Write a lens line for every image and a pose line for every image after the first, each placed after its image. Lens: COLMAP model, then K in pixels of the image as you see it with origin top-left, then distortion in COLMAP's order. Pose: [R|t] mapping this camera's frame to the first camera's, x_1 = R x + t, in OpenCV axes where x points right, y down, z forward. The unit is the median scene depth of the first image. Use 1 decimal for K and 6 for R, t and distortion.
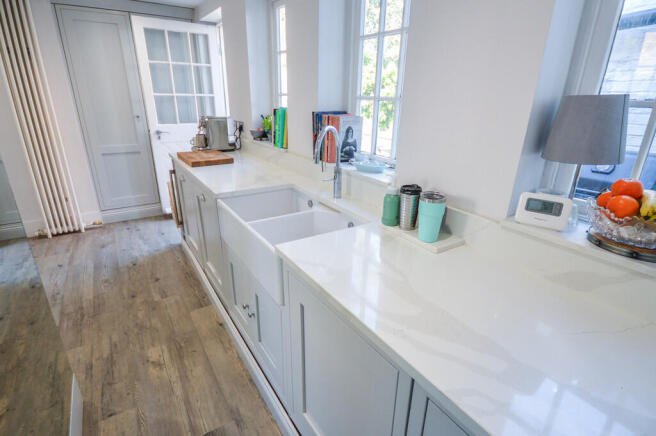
lens RADIAL K [[337.0, 0, 327.7], [0, 337.0, 218.0], [0, 0, 1]] dist [-0.006889, -0.000644]
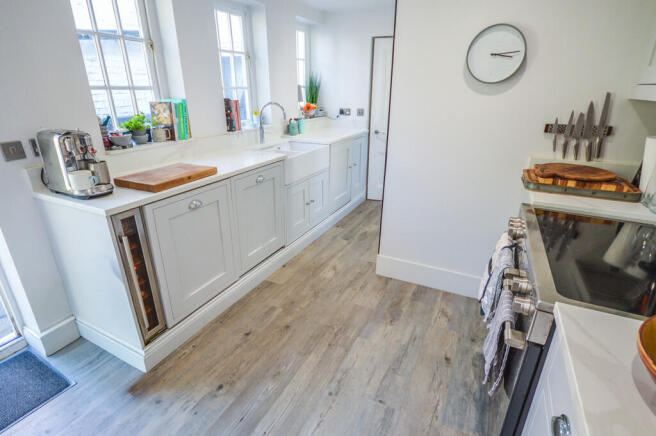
lens RADIAL K [[337.0, 0, 327.1], [0, 337.0, 219.3], [0, 0, 1]] dist [-0.006889, -0.000644]
pose [[-0.505223, -0.336104, 0.794848, -1.313885], [0.288251, 0.802421, 0.522525, -0.443321], [-0.813425, 0.493108, -0.308519, 1.120264]]
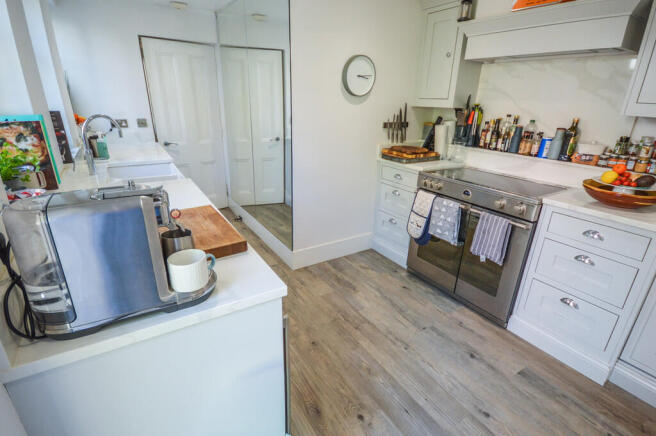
lens RADIAL K [[322.6, 0, 328.5], [0, 322.6, 218.5], [0, 0, 1]] dist [0.002499, 0.000293]
pose [[-0.998936, -0.045980, -0.003505, -0.639821], [-0.037007, 0.754000, 0.655831, -0.576211], [-0.027512, 0.655263, -0.754900, 1.504802]]
